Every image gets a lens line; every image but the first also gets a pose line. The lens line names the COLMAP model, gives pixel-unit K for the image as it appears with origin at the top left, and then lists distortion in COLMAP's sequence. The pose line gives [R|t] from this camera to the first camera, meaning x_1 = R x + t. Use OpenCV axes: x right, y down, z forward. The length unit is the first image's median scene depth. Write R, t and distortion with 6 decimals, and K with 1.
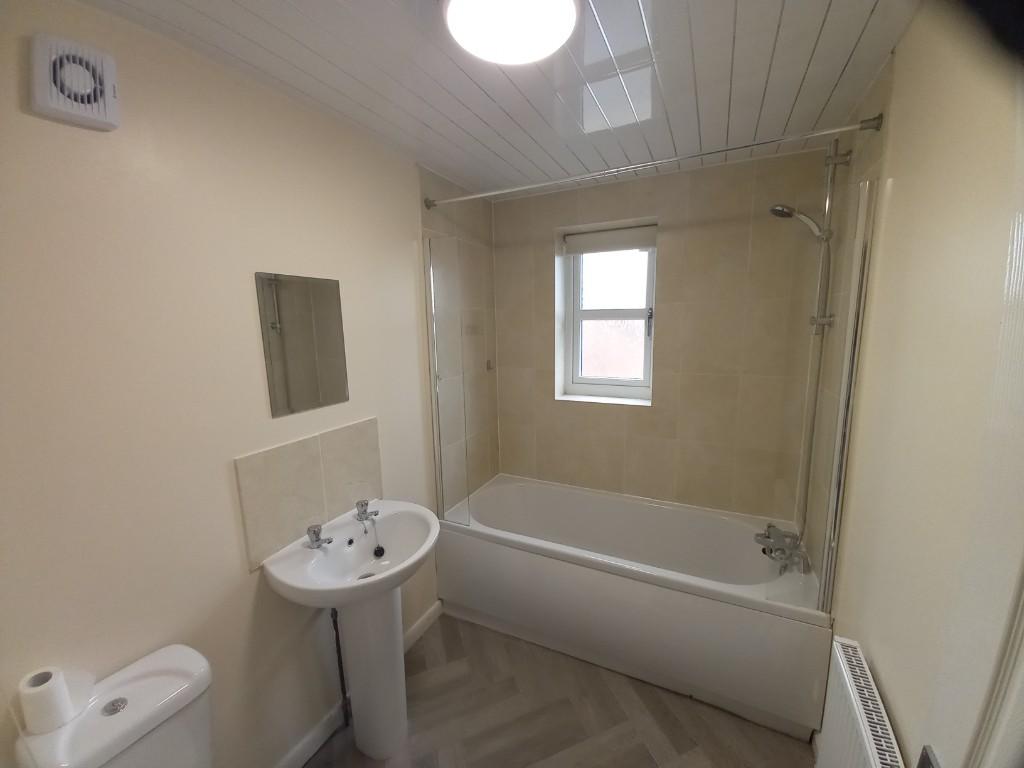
lens RADIAL K [[399.4, 0, 519.7], [0, 399.4, 386.4], [0, 0, 1]] dist [0.018803, -0.016339]
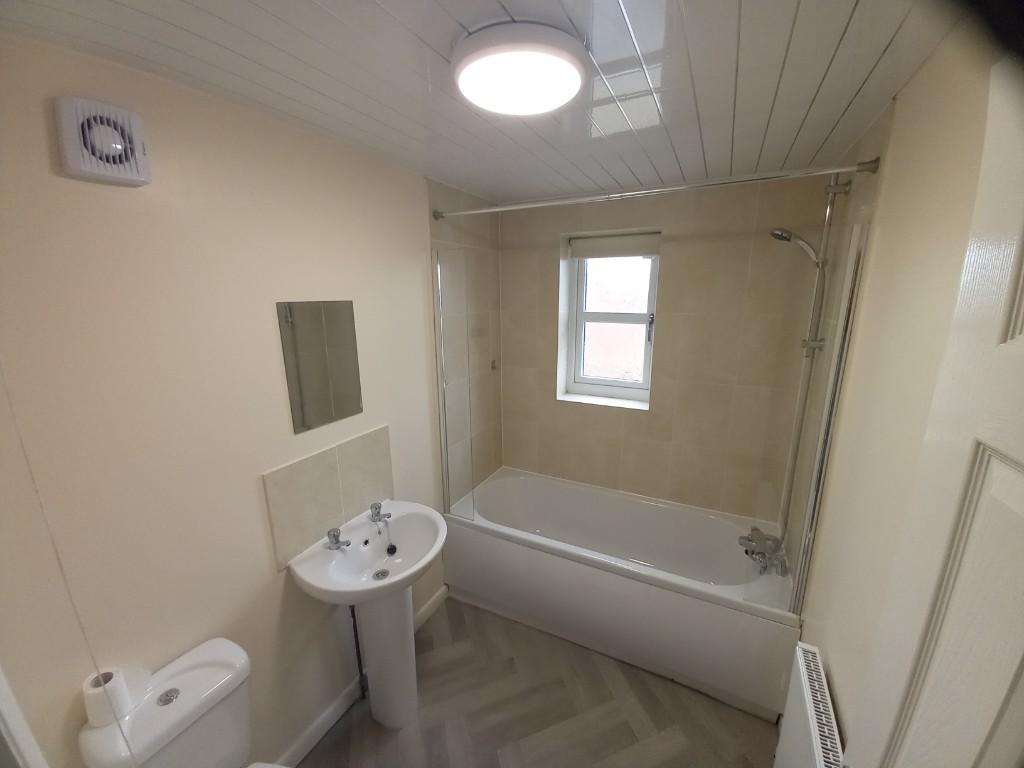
lens RADIAL K [[399.4, 0, 519.7], [0, 399.4, 386.4], [0, 0, 1]] dist [0.018803, -0.016339]
pose [[0.999796, 0.017139, -0.010652, 0.003802], [-0.016340, 0.997335, 0.071111, -0.111672], [0.011842, -0.070923, 0.997412, -0.056431]]
